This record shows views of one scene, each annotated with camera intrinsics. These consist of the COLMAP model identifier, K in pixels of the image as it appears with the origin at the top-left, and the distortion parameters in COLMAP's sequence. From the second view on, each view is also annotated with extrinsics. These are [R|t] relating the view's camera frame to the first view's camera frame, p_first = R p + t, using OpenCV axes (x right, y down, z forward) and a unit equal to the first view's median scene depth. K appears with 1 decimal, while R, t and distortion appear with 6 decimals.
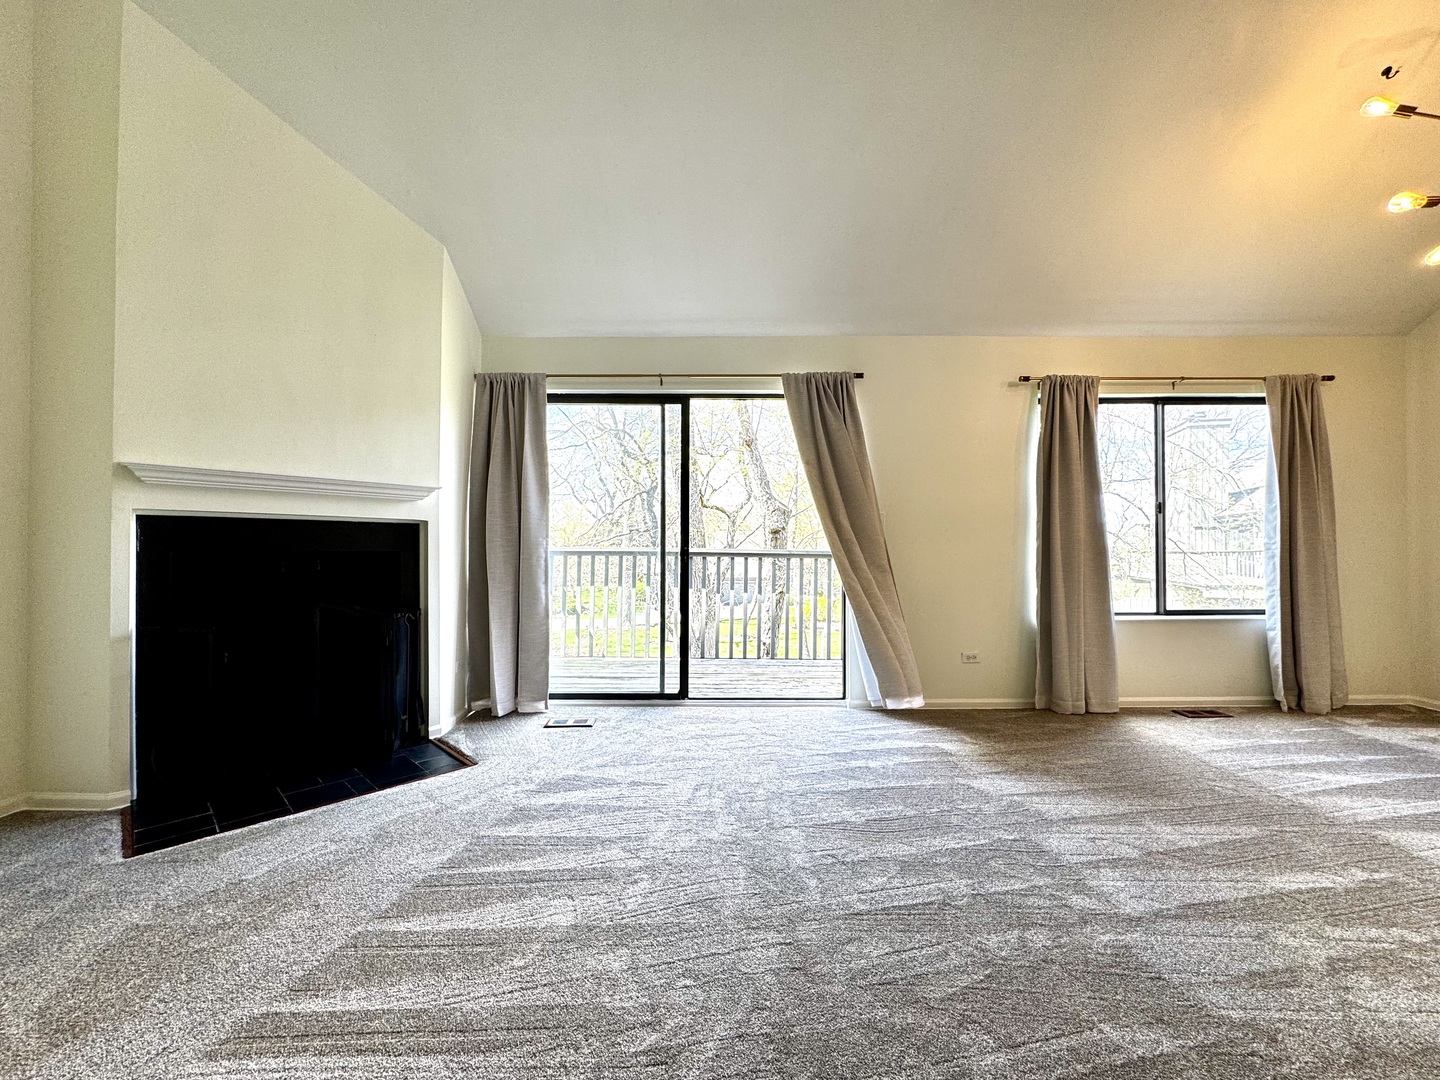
lens RADIAL K [[574.6, 0, 719.9], [0, 574.6, 538.5], [0, 0, 1]] dist [-0.003296, 0.001072]
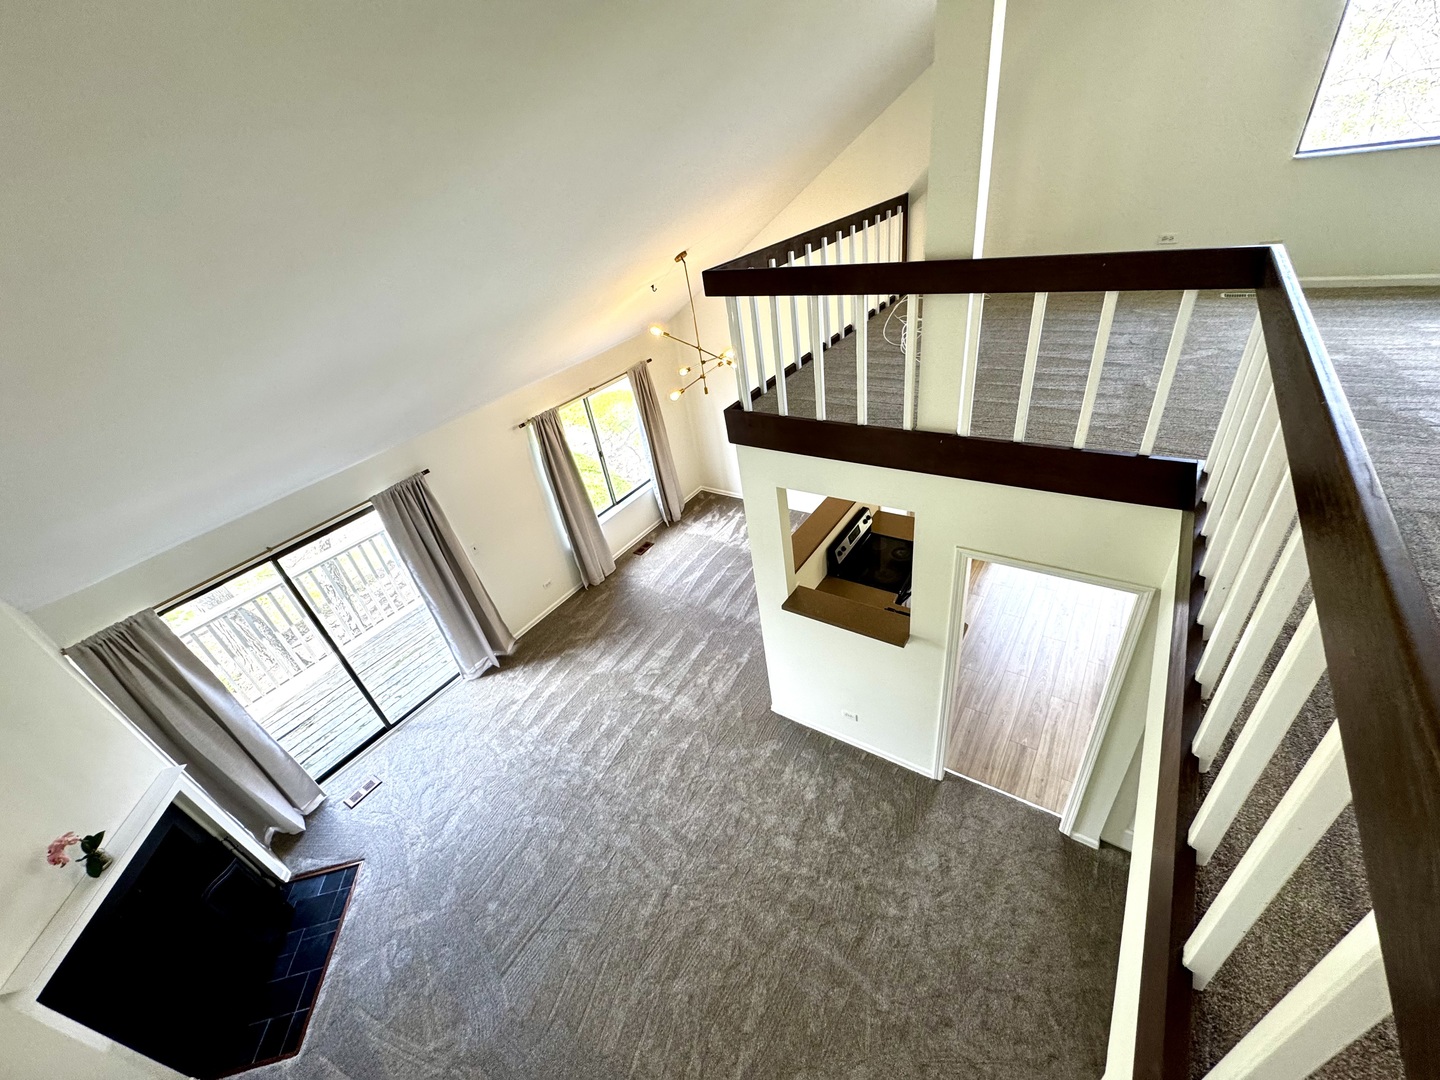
lens RADIAL K [[574.6, 0, 719.8], [0, 574.6, 538.9], [0, 0, 1]] dist [-0.003296, 0.001072]
pose [[0.570405, -0.517024, 0.638220, -0.311524], [0.132865, 0.824872, 0.549484, -0.809273], [-0.810546, -0.228632, 0.539206, -0.337392]]
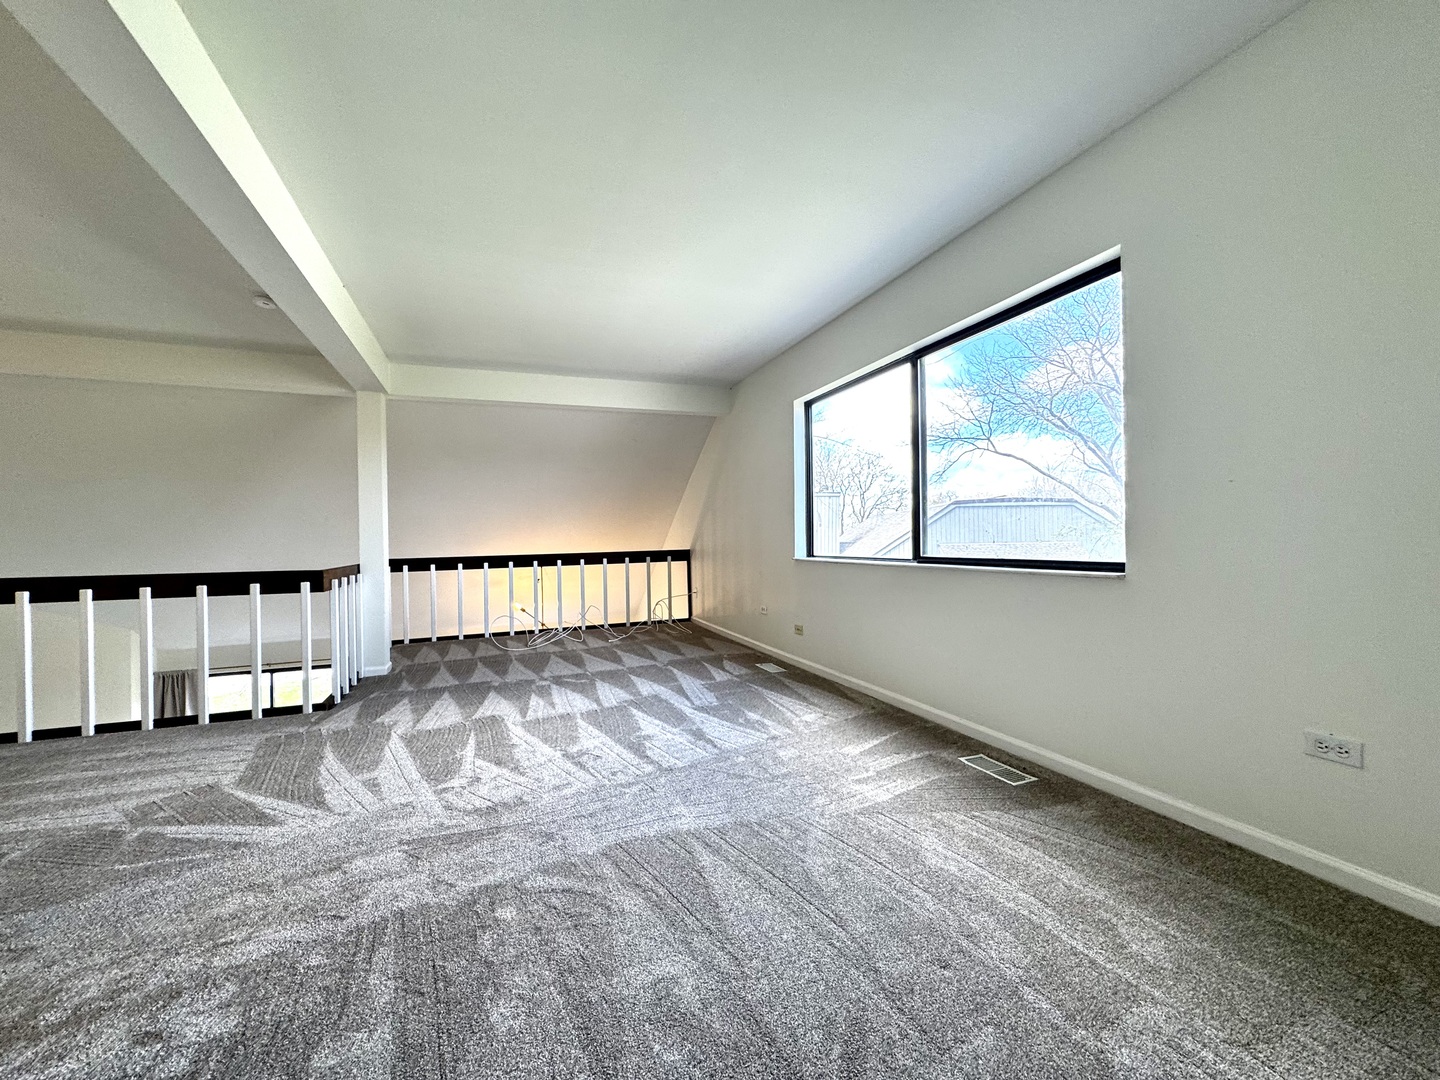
lens RADIAL K [[574.6, 0, 722.5], [0, 574.6, 539.0], [0, 0, 1]] dist [-0.003296, 0.001072]
pose [[0.936859, -0.021163, 0.349066, 0.708308], [0.017271, 0.999749, 0.014259, -0.735347], [-0.349281, -0.007330, 0.936989, -1.494787]]
